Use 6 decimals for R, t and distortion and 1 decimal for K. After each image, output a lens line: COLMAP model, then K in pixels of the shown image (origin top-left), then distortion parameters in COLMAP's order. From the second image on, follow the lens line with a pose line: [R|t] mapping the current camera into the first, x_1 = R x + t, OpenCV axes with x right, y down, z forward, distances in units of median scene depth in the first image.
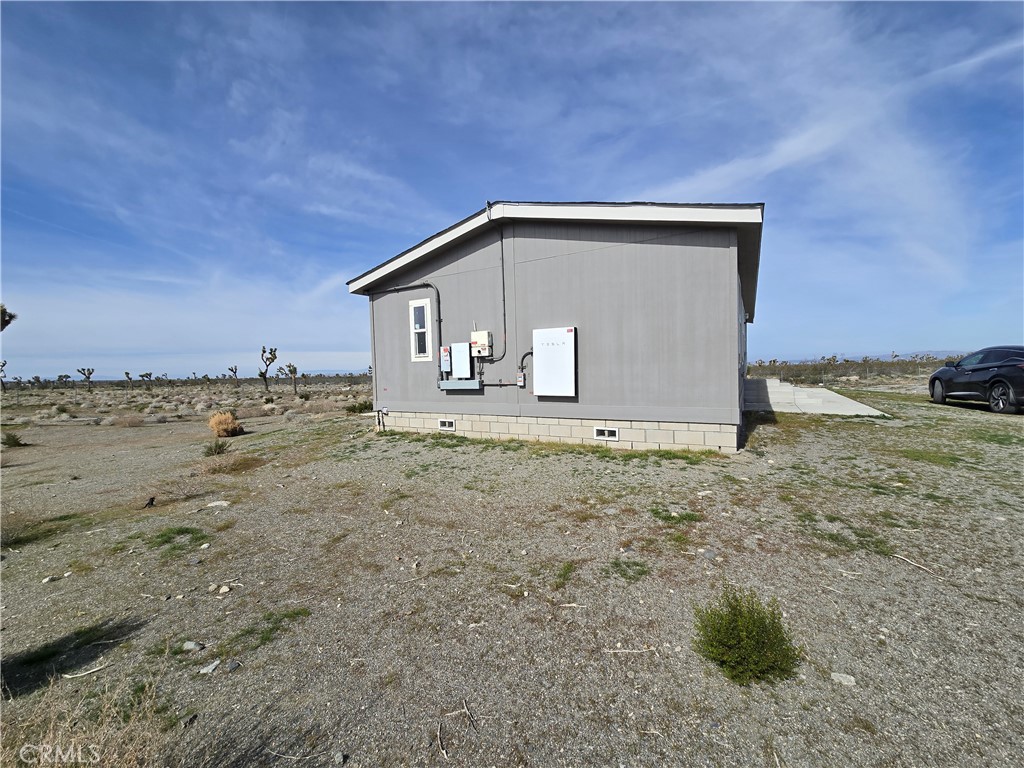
lens RADIAL K [[419.0, 0, 504.2], [0, 419.0, 389.7], [0, 0, 1]] dist [-0.002764, 0.001261]
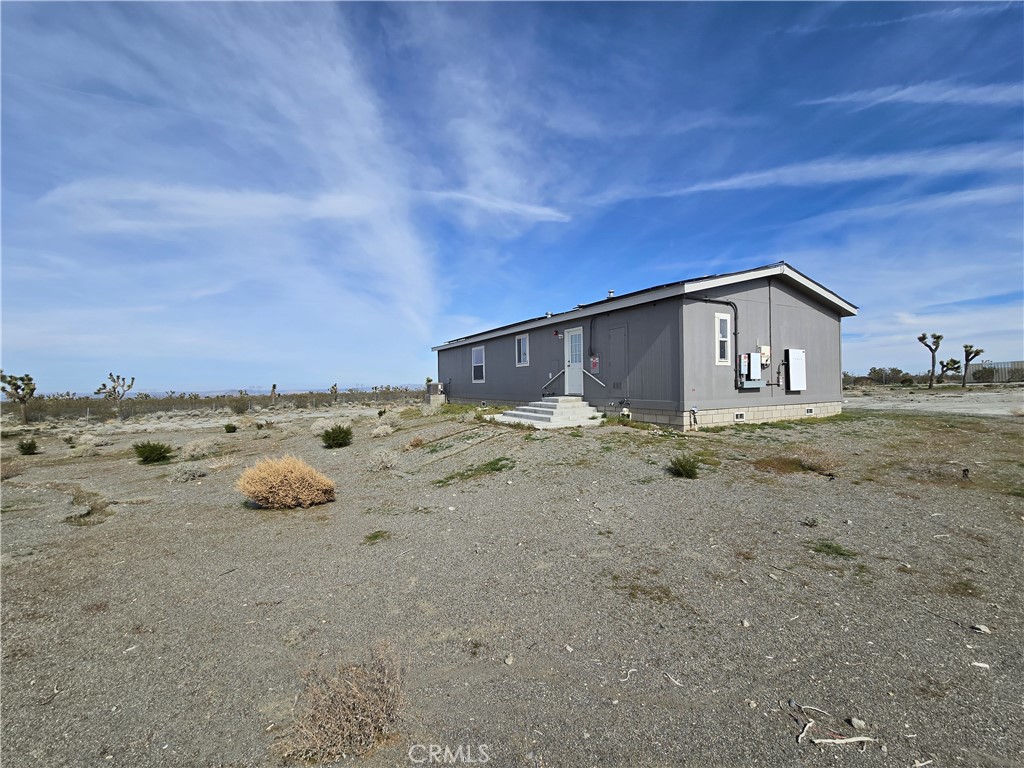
lens RADIAL K [[419.0, 0, 502.2], [0, 419.0, 405.2], [0, 0, 1]] dist [-0.002764, 0.001261]
pose [[0.513215, -0.022831, 0.857957, -1.530063], [0.050012, 0.998743, -0.003338, 0.017508], [-0.856802, 0.044621, 0.513711, 0.925889]]
